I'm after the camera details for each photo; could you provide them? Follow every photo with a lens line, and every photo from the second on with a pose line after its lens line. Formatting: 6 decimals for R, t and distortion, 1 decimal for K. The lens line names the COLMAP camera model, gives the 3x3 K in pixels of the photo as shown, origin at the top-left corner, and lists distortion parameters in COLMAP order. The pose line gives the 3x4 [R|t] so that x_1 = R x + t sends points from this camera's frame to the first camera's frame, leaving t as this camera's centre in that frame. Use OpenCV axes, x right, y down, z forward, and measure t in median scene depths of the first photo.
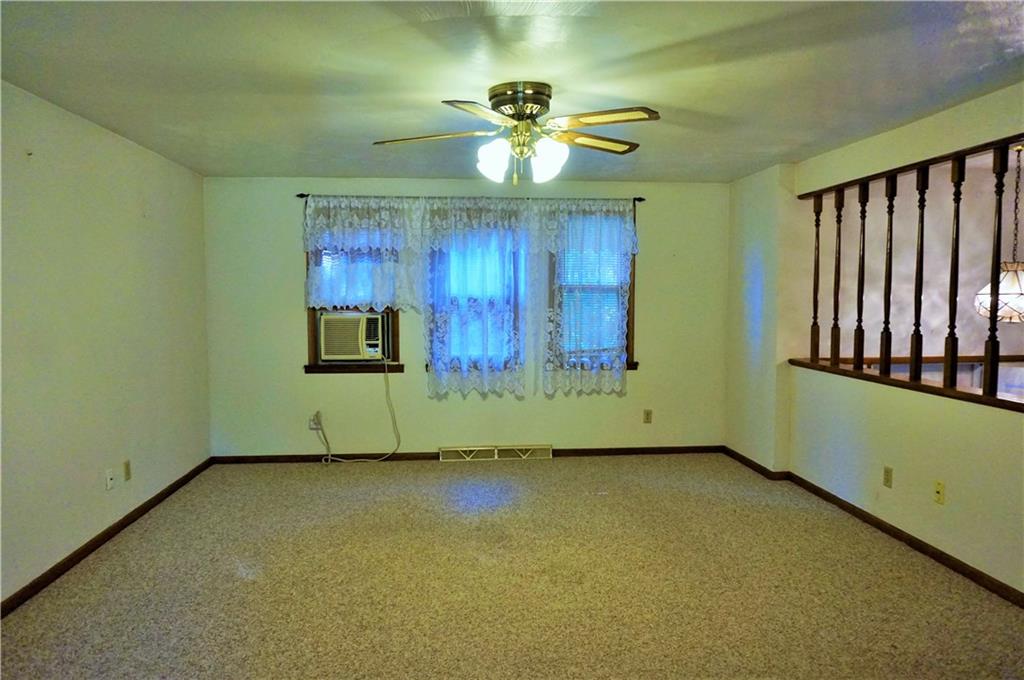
lens RADIAL K [[695.7, 0, 520.8], [0, 695.7, 340.7], [0, 0, 1]] dist [-0.040756, 0.034593]
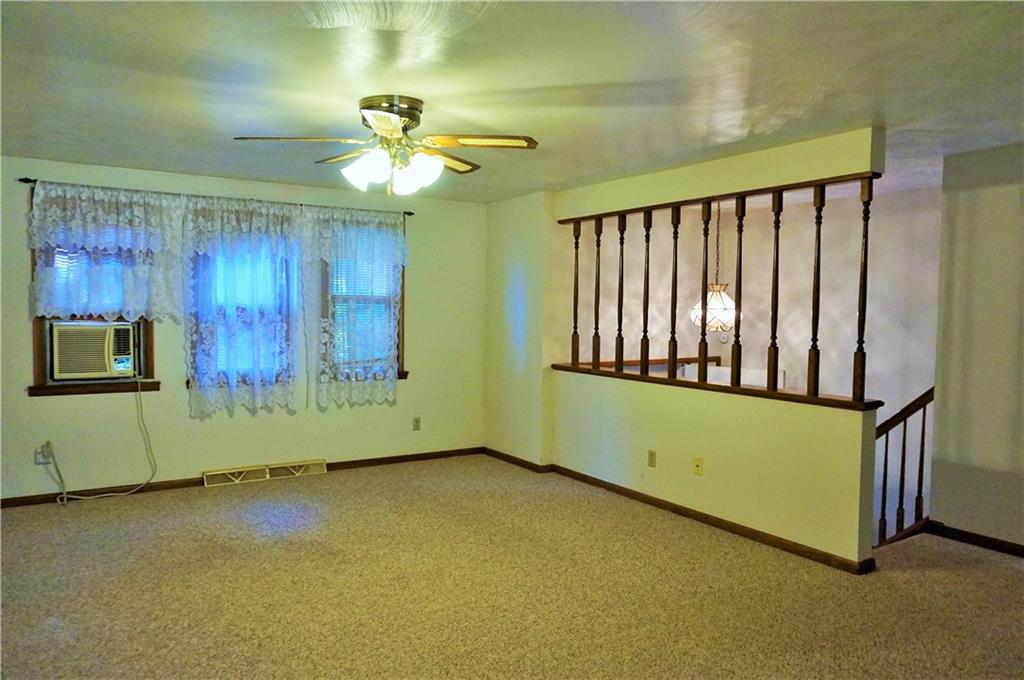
lens RADIAL K [[700.4, 0, 512.0], [0, 700.4, 340.0], [0, 0, 1]] dist [-0.048544, 0.043030]
pose [[0.891586, -0.009299, 0.452756, -0.171635], [0.017476, 0.999751, -0.013881, 0.001615], [-0.452514, 0.020288, 0.891527, 0.009237]]
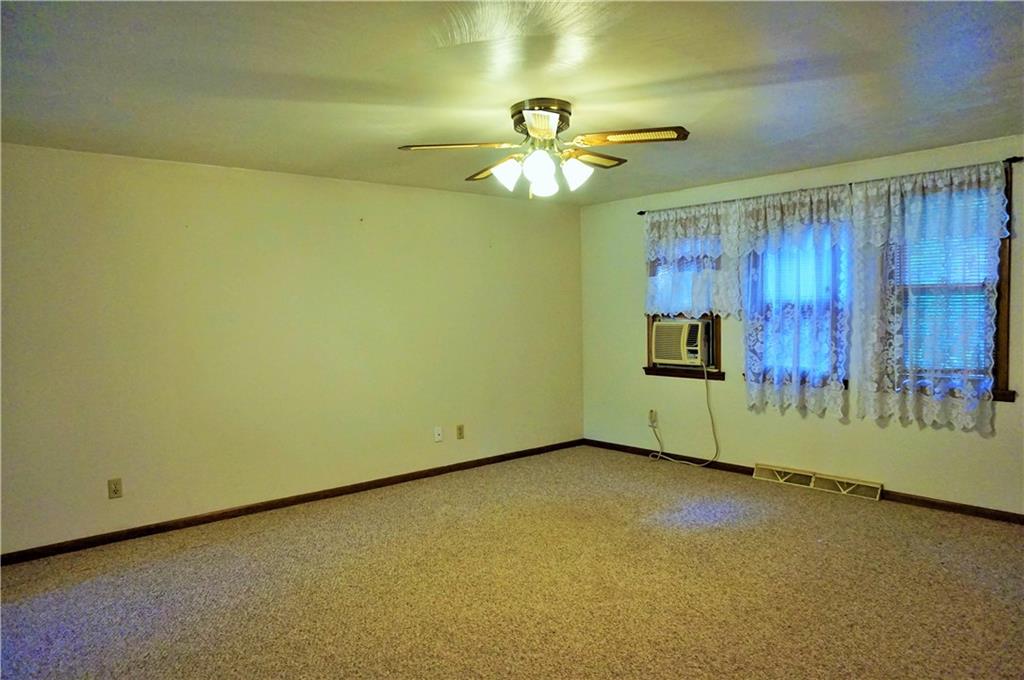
lens RADIAL K [[705.8, 0, 517.8], [0, 705.8, 342.5], [0, 0, 1]] dist [-0.037644, 0.041916]
pose [[0.574245, 0.031707, -0.818069, 0.486248], [-0.028382, 0.999420, 0.018814, -0.018619], [0.818191, 0.012414, 0.574812, 0.193110]]
